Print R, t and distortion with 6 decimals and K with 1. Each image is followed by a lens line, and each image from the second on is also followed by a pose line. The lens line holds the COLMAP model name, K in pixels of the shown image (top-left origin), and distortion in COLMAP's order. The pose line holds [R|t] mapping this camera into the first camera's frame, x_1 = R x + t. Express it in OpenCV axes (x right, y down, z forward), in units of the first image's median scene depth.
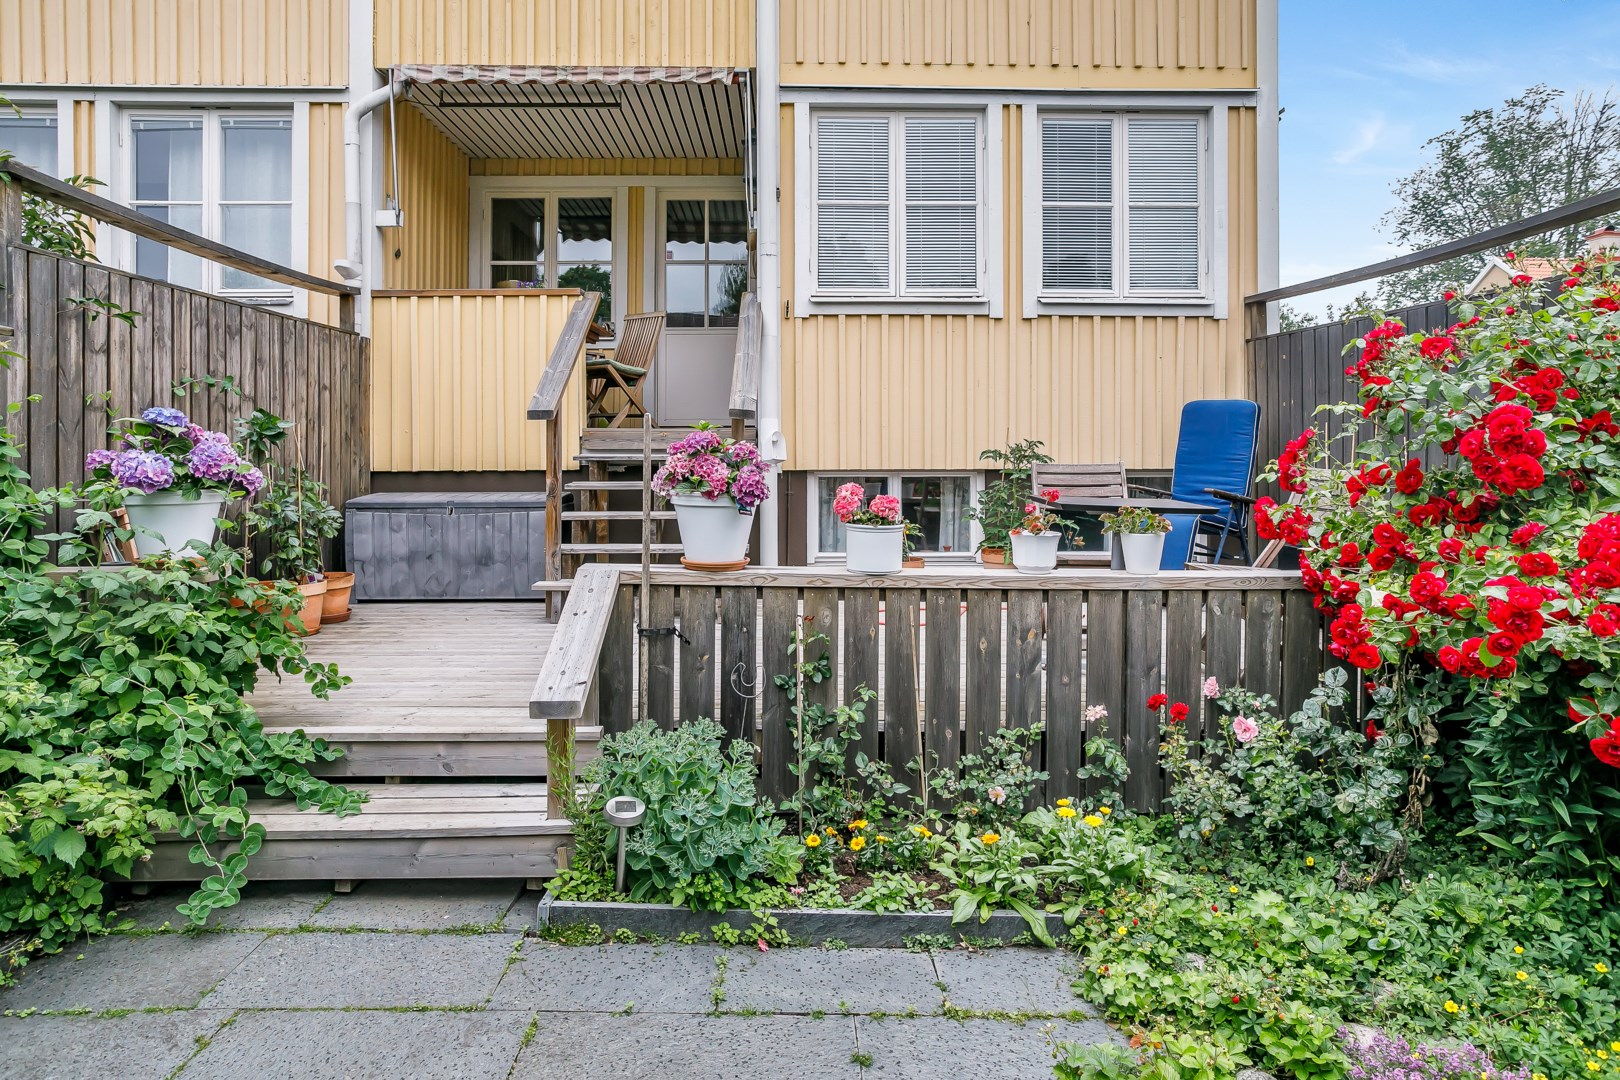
lens RADIAL K [[970.0, 0, 810.7], [0, 970.0, 456.5], [0, 0, 1]] dist [-0.040750, 0.046365]
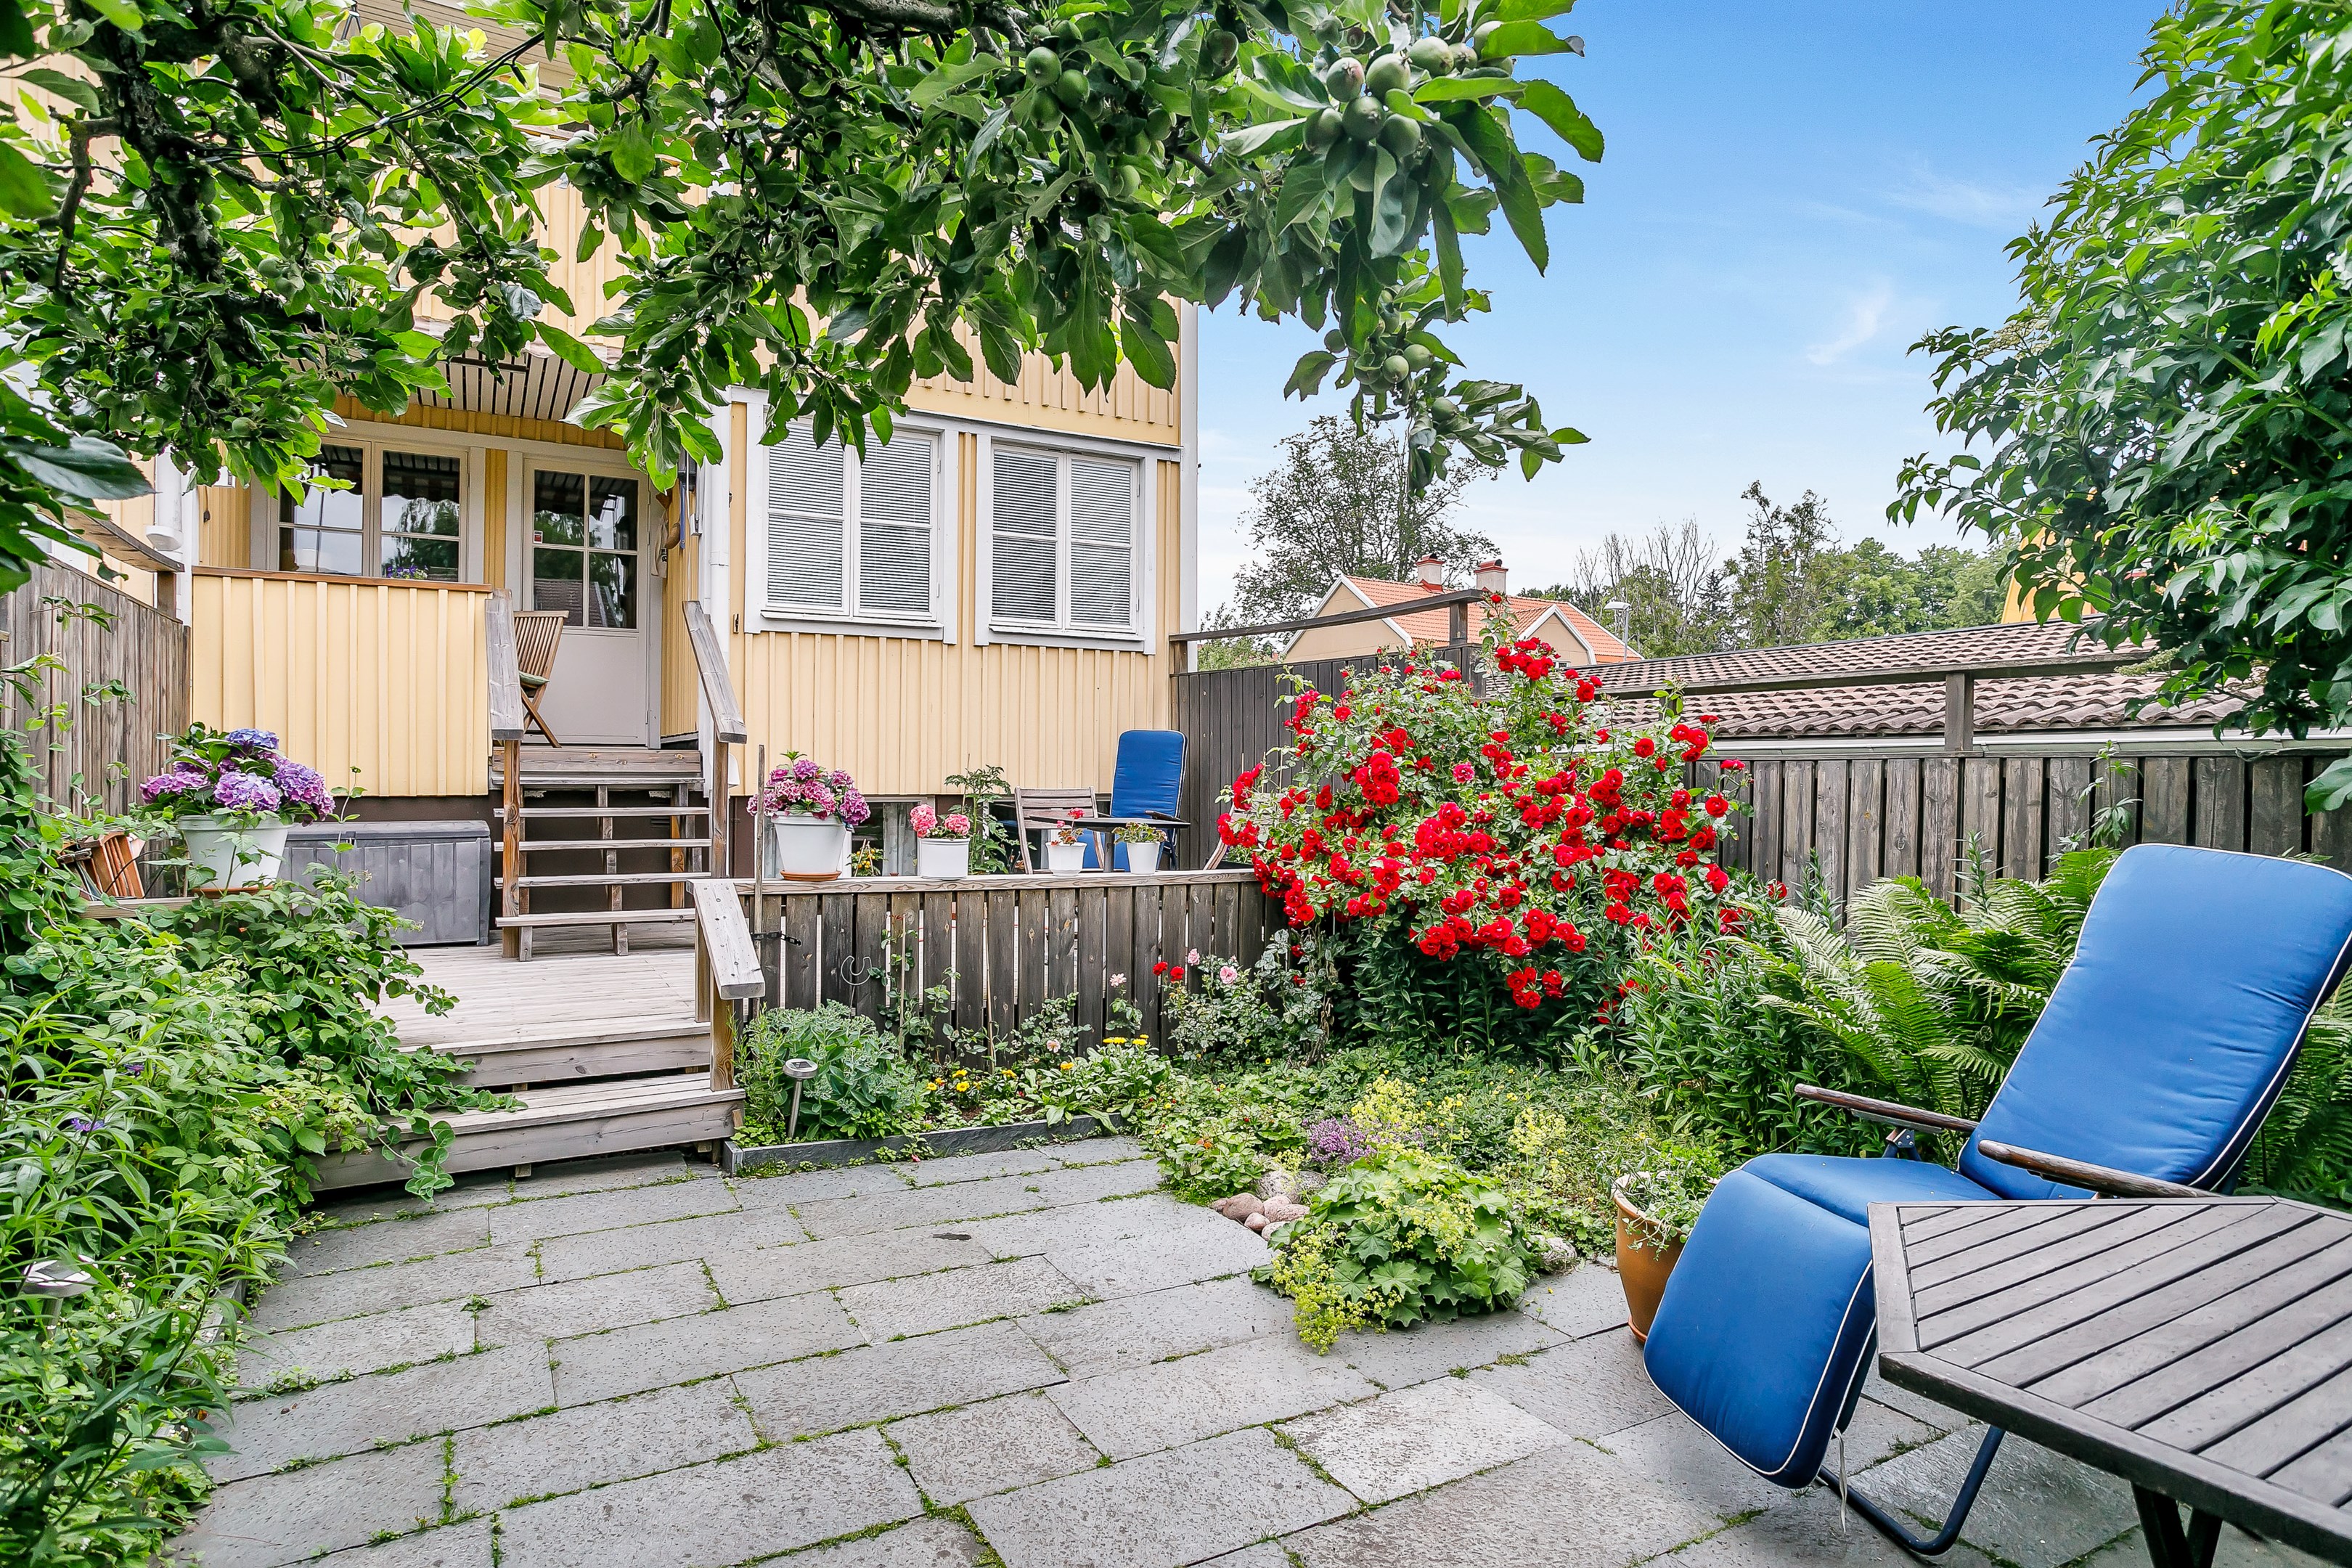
lens RADIAL K [[1299.0, 0, 1176.0], [0, 1299.0, 784.0], [0, 0, 1]] dist [0.000406, 0.000170]
pose [[0.878984, 0.002537, 0.476844, -0.476537], [-0.004221, 0.999988, 0.002458, -0.002734], [-0.476832, -0.004174, 0.878984, -0.580978]]
